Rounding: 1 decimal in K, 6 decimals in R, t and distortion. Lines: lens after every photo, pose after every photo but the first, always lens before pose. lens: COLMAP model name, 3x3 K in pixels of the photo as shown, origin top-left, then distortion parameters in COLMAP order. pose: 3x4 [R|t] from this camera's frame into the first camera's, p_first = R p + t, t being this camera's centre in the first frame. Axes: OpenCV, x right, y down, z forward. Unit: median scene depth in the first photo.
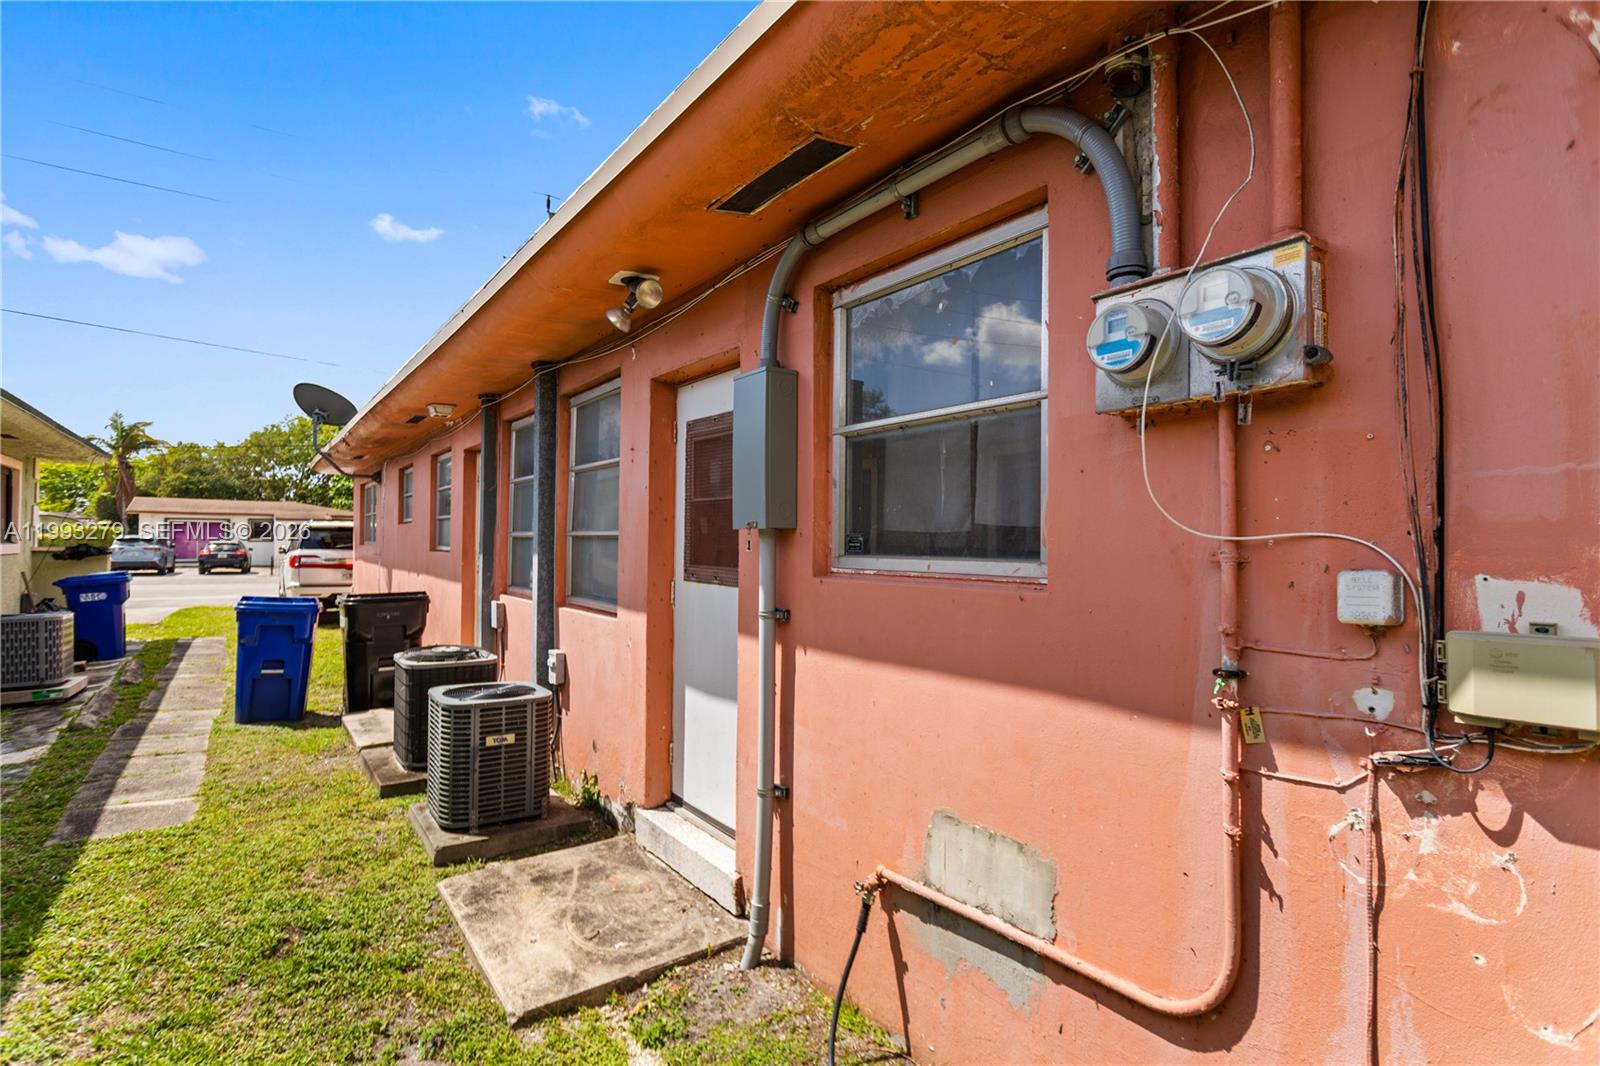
lens RADIAL K [[777.3, 0, 769.3], [0, 777.3, 533.0], [0, 0, 1]] dist [-0.002313, -0.000015]
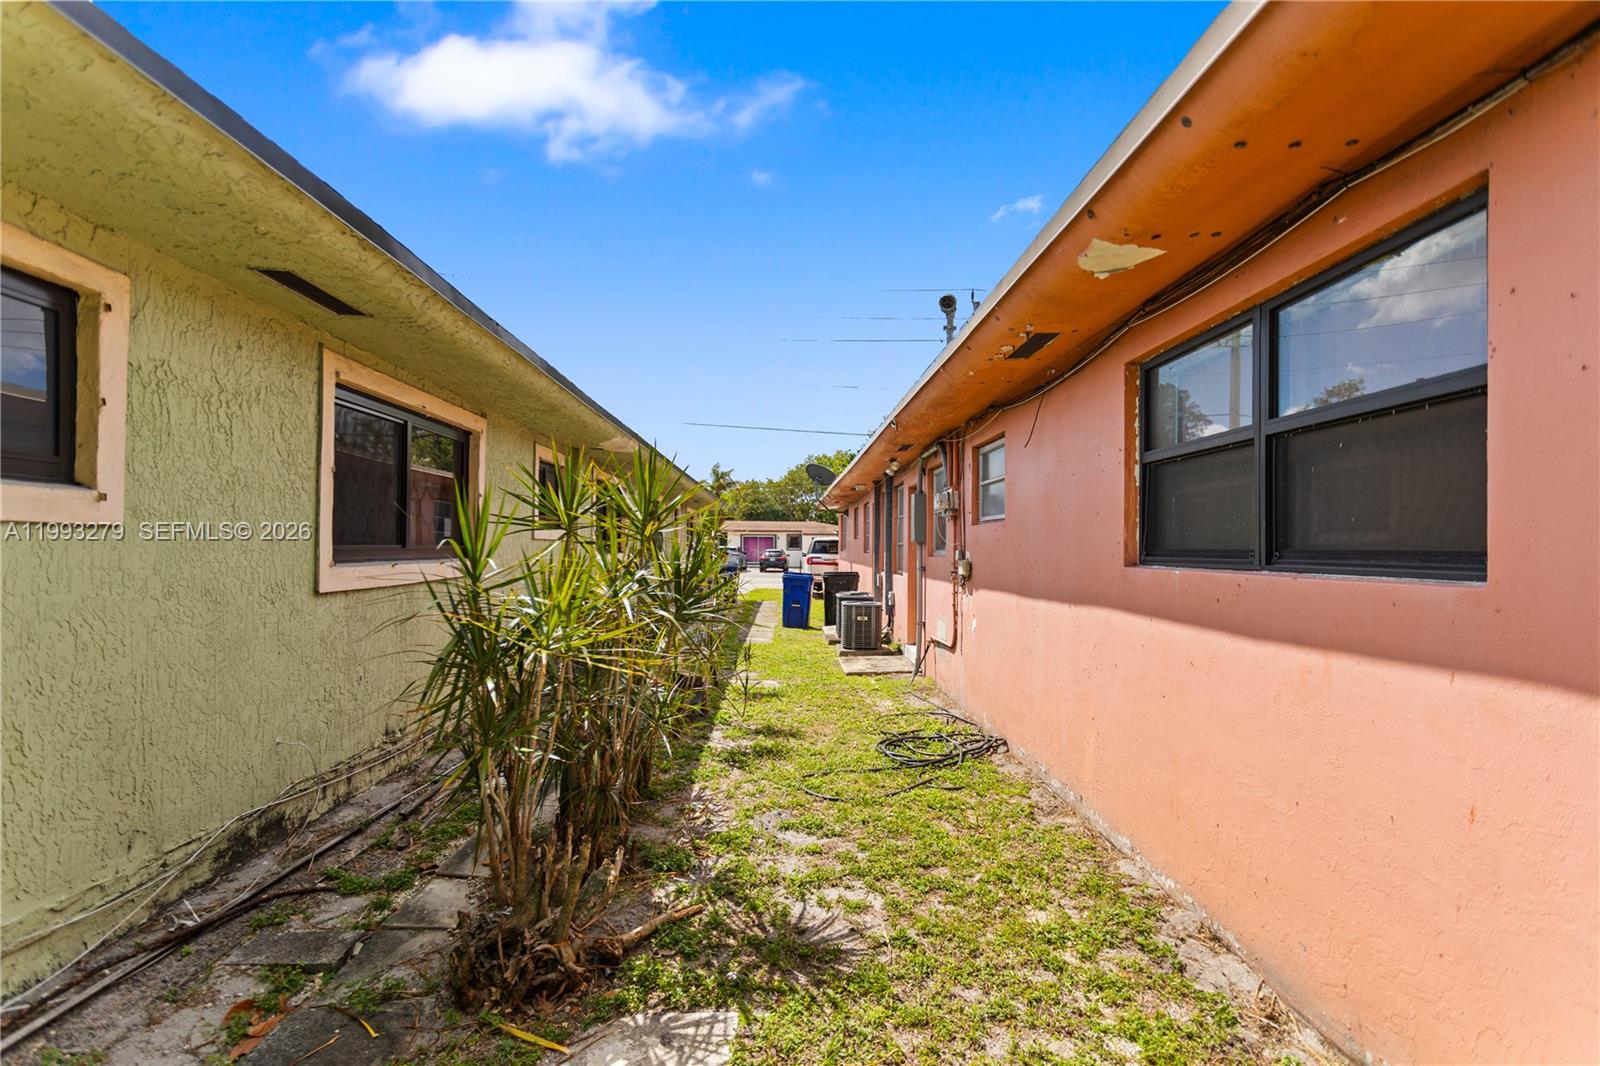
lens RADIAL K [[777.3, 0, 769.3], [0, 777.3, 533.0], [0, 0, 1]] dist [-0.002313, -0.000015]
pose [[0.817489, -0.013688, -0.575782, 0.295851], [0.006503, 0.999873, -0.014536, -0.000313], [0.575908, 0.008139, 0.817474, -0.440362]]
